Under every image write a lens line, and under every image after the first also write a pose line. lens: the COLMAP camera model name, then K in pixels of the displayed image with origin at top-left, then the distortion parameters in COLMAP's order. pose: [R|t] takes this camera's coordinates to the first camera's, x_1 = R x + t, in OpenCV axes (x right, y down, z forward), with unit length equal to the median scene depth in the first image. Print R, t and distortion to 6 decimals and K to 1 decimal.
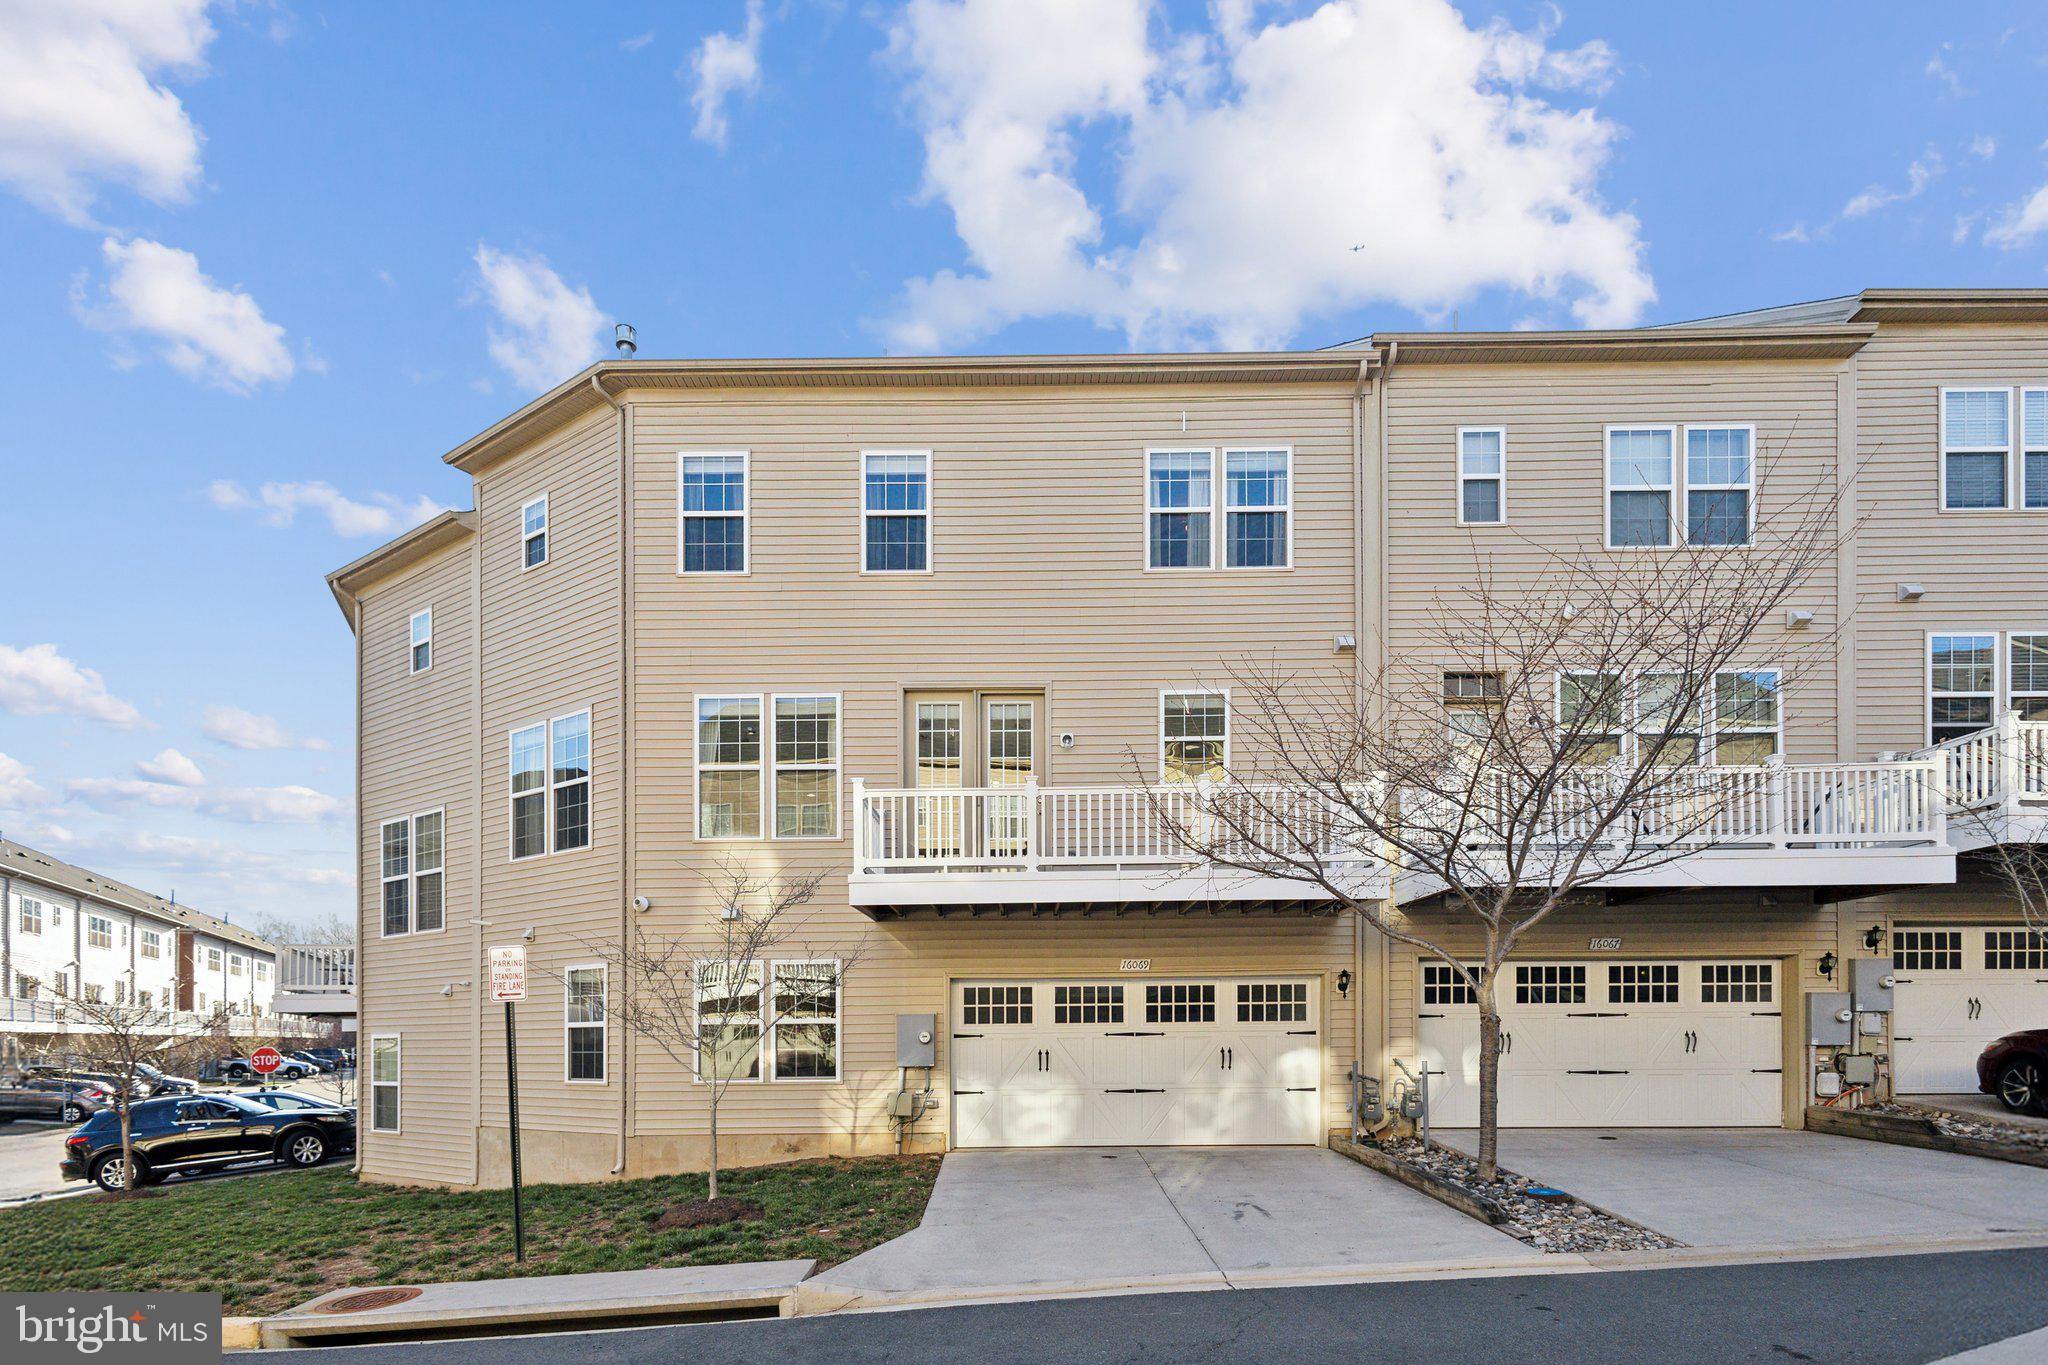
lens RADIAL K [[943.8, 0, 1016.7], [0, 943.8, 675.3], [0, 0, 1]] dist [0.003659, 0.000691]
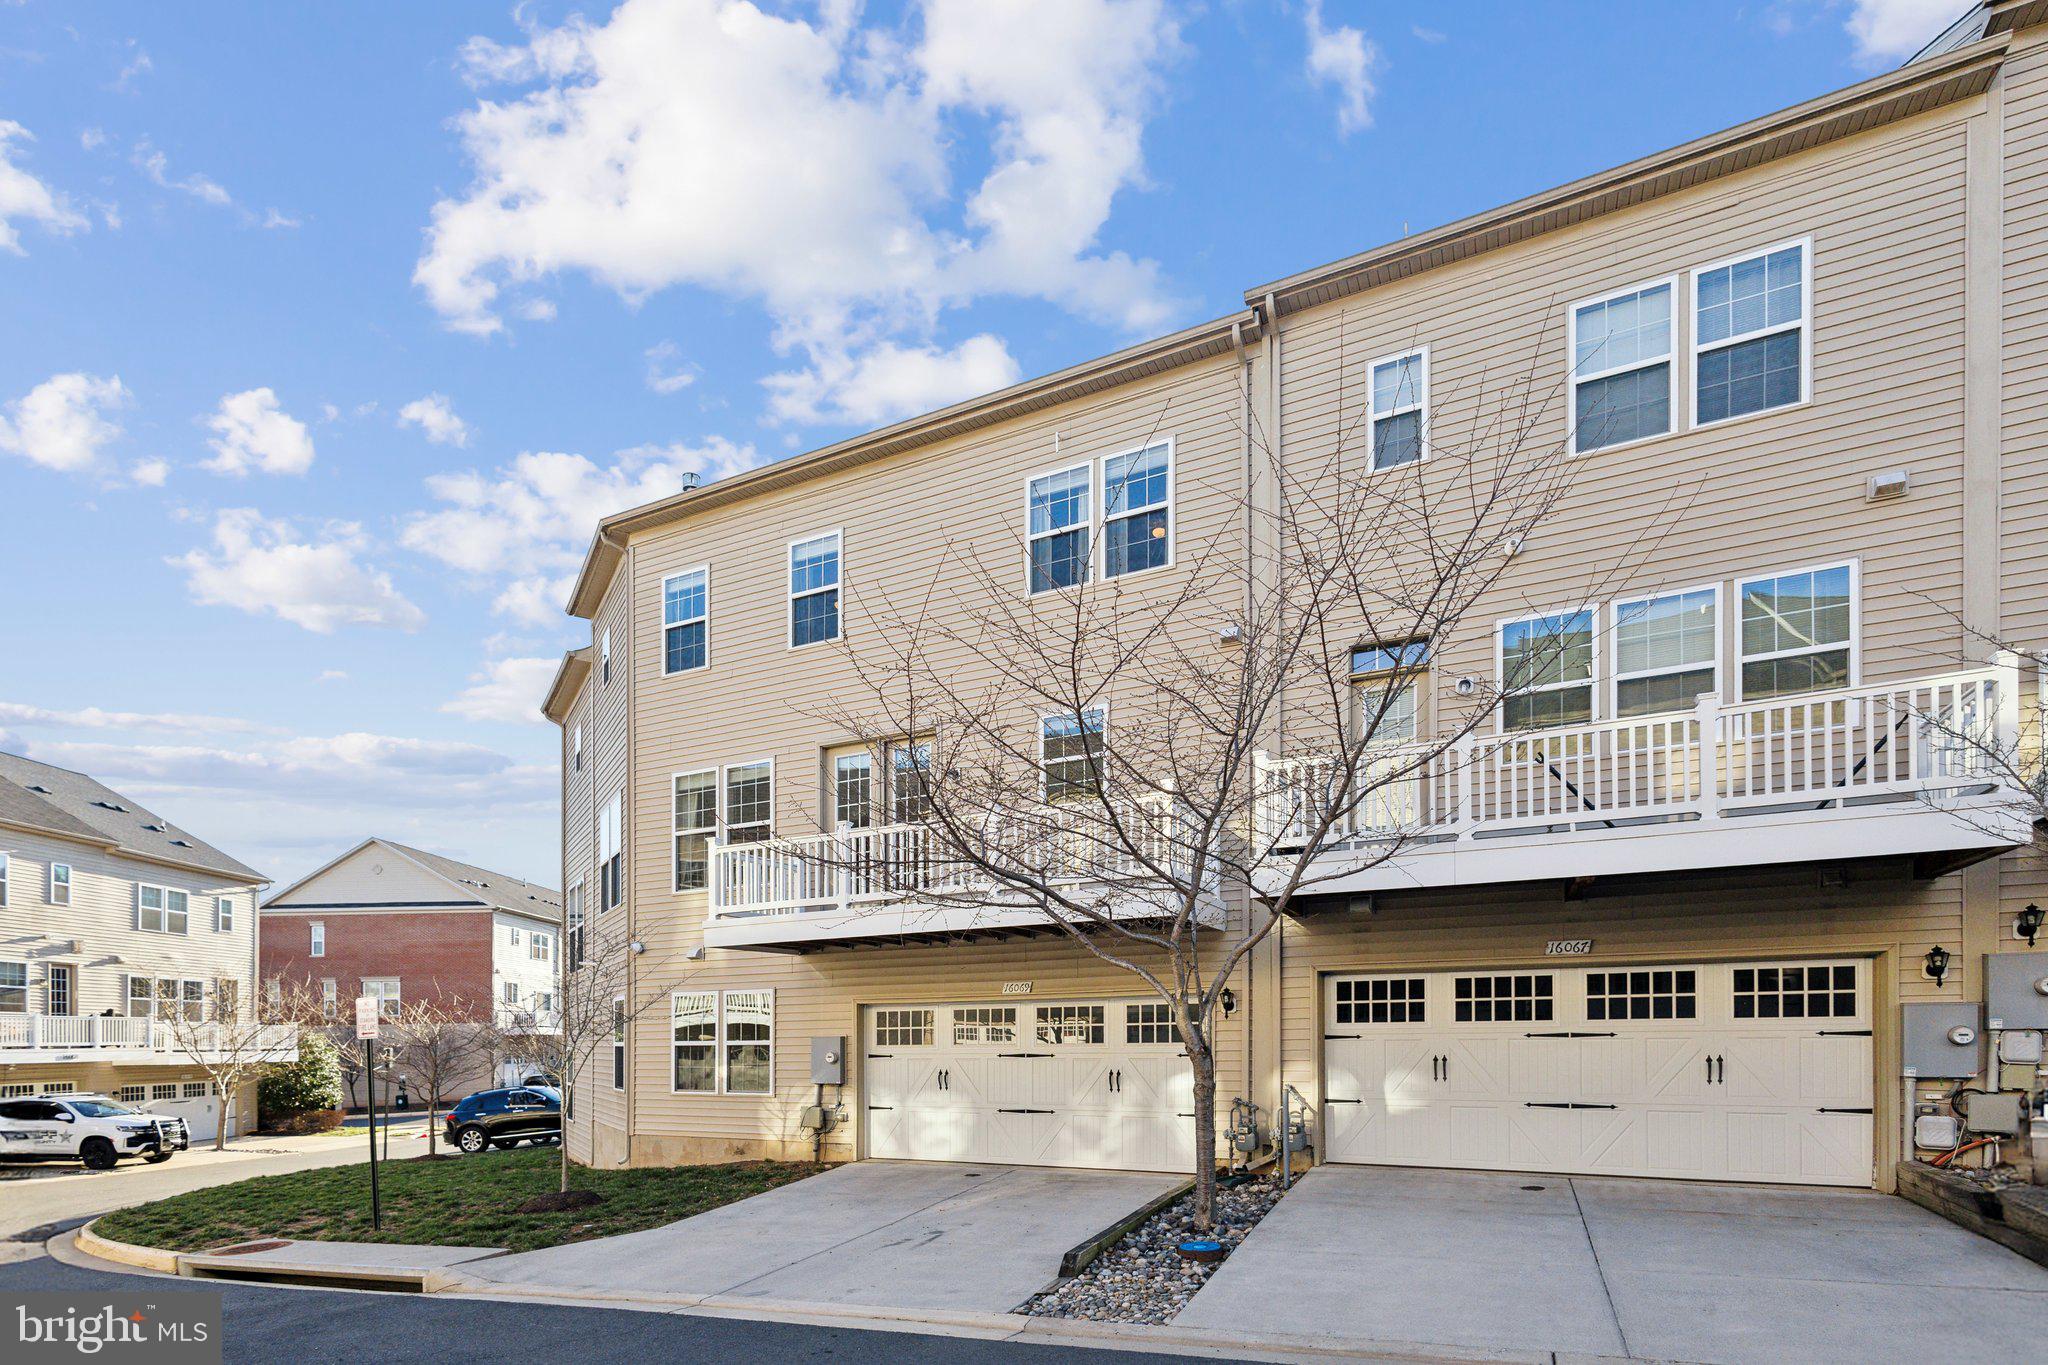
lens RADIAL K [[909.5, 0, 1024.0], [0, 909.5, 682.5], [0, 0, 1]] dist [0.001965, 0.000715]
pose [[0.903106, -0.155146, -0.400410, 0.554049], [0.154383, 0.987412, -0.034387, 0.013501], [0.400705, -0.030762, 0.915691, 0.102197]]
